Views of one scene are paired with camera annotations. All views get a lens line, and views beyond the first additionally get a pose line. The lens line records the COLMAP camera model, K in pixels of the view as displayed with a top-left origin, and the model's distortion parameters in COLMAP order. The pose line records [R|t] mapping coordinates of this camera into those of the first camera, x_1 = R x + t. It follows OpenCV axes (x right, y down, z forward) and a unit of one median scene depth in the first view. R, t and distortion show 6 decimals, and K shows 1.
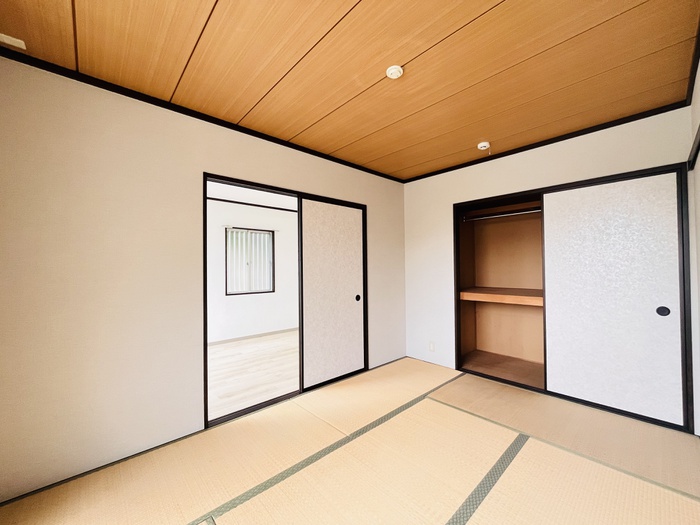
lens RADIAL K [[282.4, 0, 350.0], [0, 282.4, 262.5], [0, 0, 1]] dist [-0.000186, 0.000056]
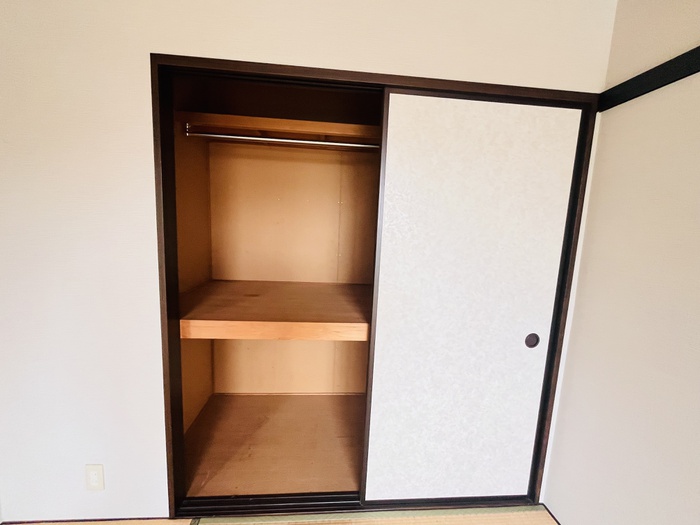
lens RADIAL K [[282.4, 0, 350.0], [0, 282.4, 262.5], [0, 0, 1]] dist [-0.000186, 0.000056]
pose [[0.615680, -0.062955, 0.785477, 0.294008], [-0.064728, 0.989394, 0.130035, -0.040944], [-0.785333, -0.130902, 0.605075, 0.741439]]
